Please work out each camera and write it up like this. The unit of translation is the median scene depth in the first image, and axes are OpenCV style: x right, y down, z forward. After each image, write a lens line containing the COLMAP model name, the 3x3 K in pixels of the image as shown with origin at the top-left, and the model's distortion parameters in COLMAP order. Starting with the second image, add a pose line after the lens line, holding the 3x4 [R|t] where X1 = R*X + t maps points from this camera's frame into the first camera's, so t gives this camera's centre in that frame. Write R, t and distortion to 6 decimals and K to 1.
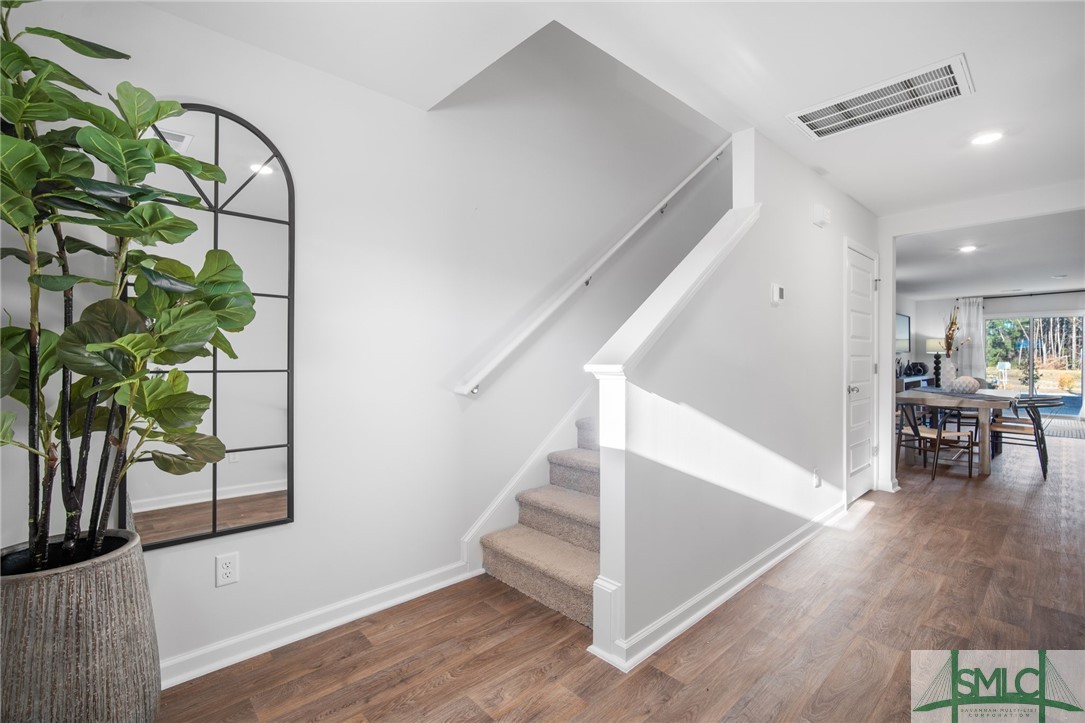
lens RADIAL K [[485.9, 0, 541.5], [0, 485.9, 370.2], [0, 0, 1]] dist [-0.005359, 0.002879]
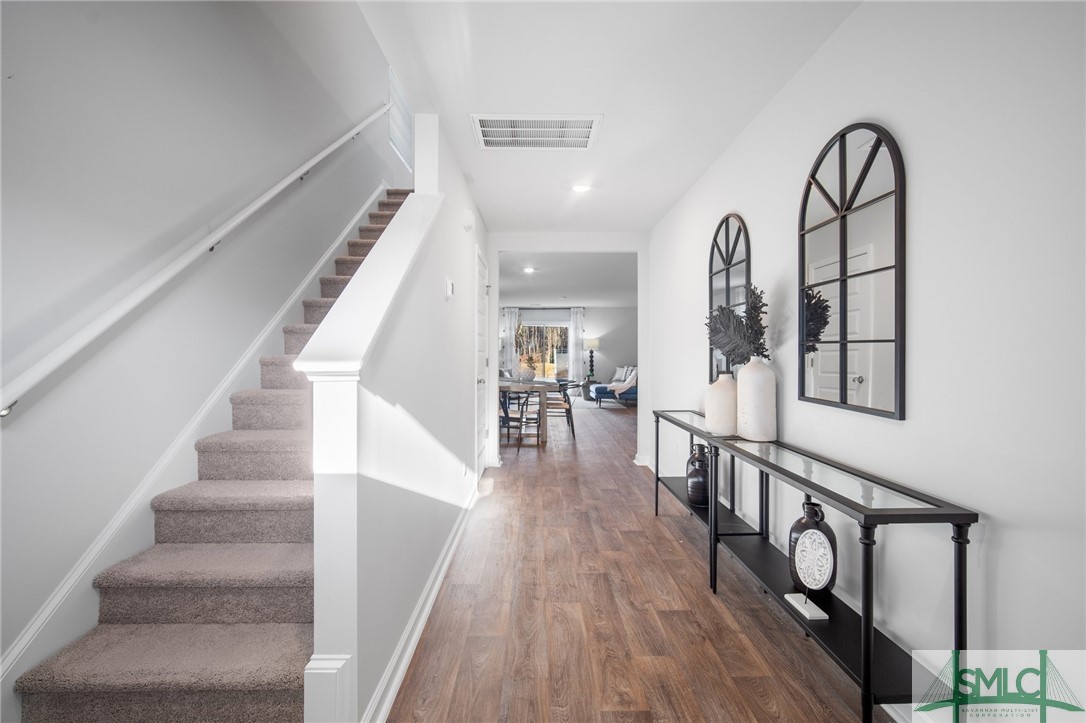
lens RADIAL K [[486.3, 0, 539.3], [0, 486.3, 354.6], [0, 0, 1]] dist [-0.005359, 0.002879]
pose [[0.674614, -0.001356, 0.738169, -0.128566], [0.019716, 0.999675, -0.016181, -0.001200], [-0.737907, 0.025470, 0.674422, 0.183983]]
